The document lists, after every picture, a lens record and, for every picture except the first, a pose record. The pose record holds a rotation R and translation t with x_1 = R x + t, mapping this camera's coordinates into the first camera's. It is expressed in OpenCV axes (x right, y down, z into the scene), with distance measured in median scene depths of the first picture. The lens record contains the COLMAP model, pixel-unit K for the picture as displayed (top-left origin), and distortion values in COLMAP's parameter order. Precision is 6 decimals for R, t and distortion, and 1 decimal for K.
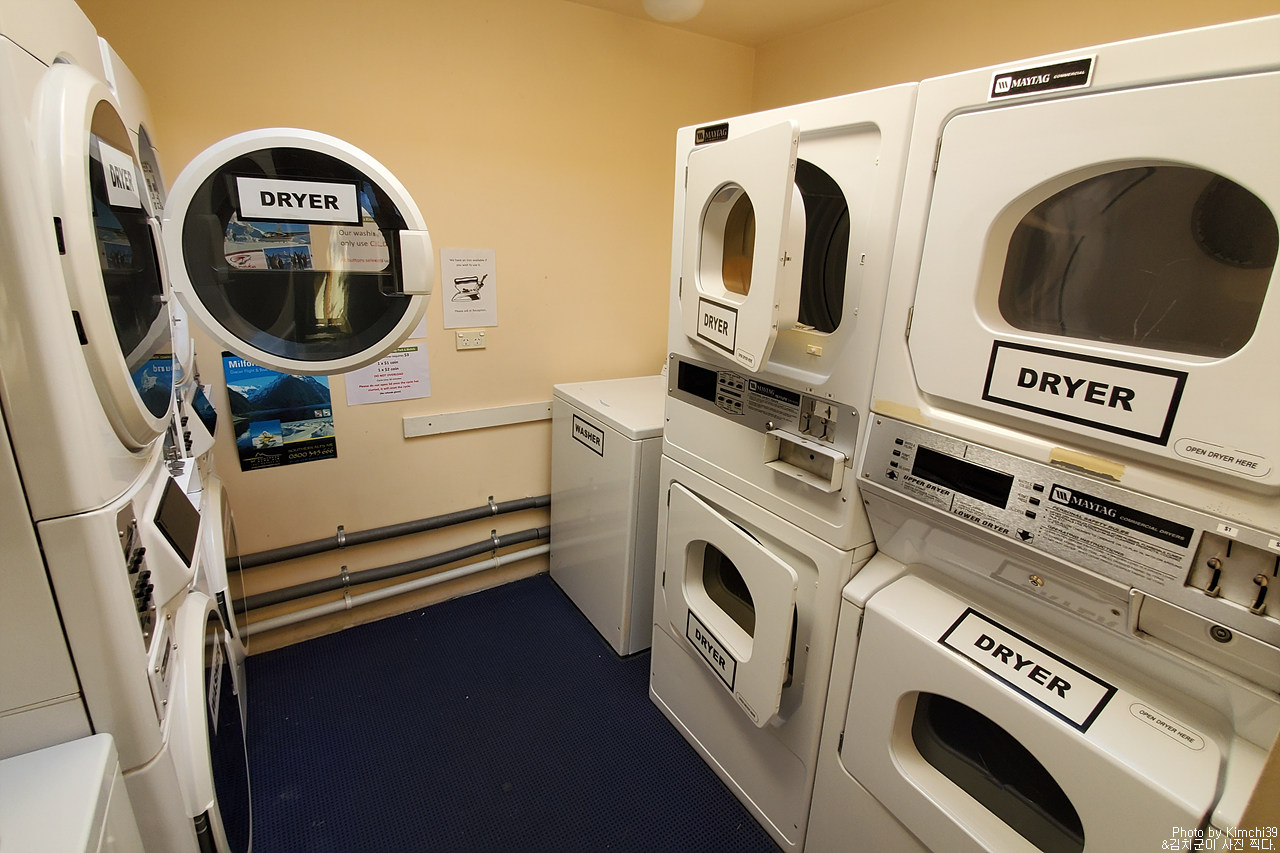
lens RADIAL K [[598.8, 0, 635.3], [0, 598.8, 423.9], [0, 0, 1]] dist [0.003417, 0.000234]
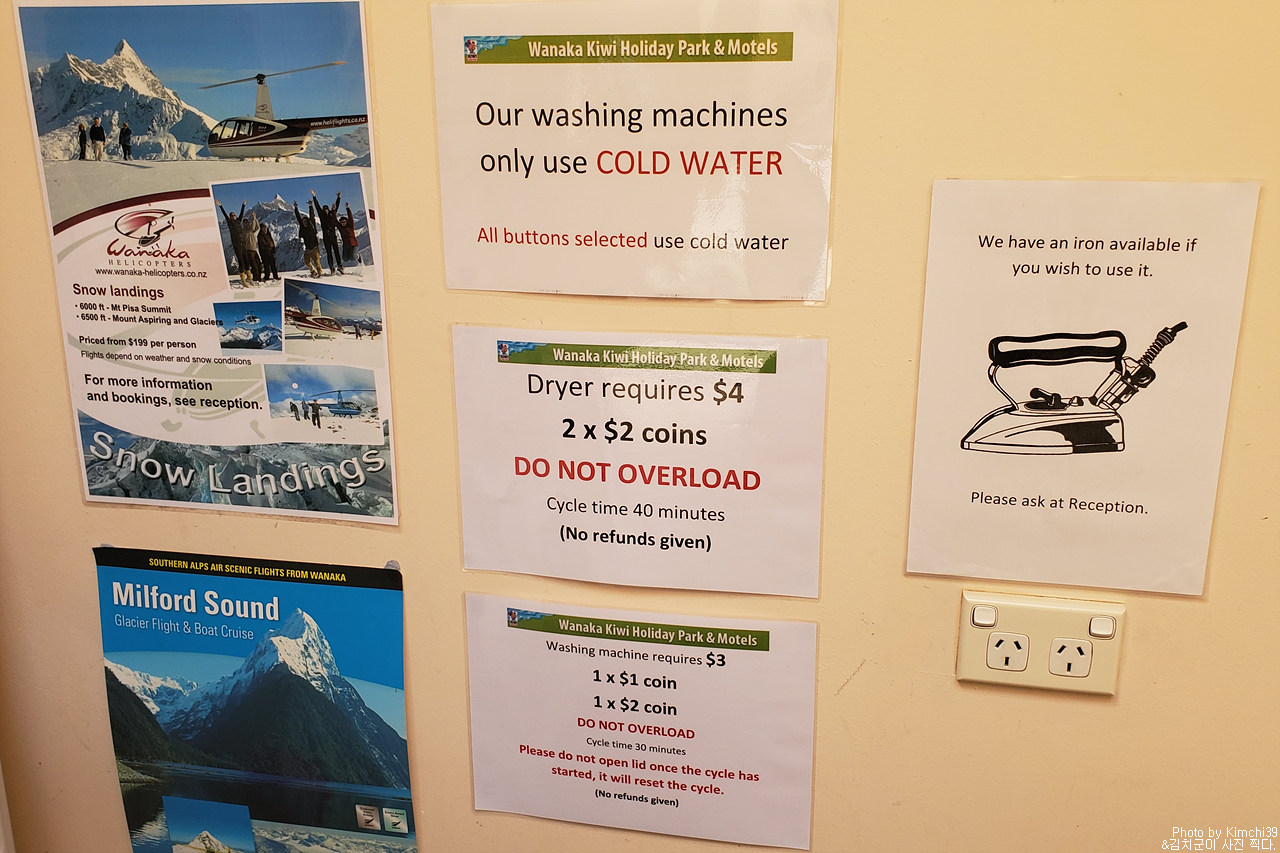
lens RADIAL K [[1193.6, 0, 643.8], [0, 1193.6, 426.6], [0, 0, 1]] dist [0.015939, 0.000000]
pose [[0.712124, 0.160365, -0.683493, -0.130202], [-0.185068, 0.982007, 0.037584, -0.231665], [0.677222, 0.099729, 0.728989, 0.725558]]
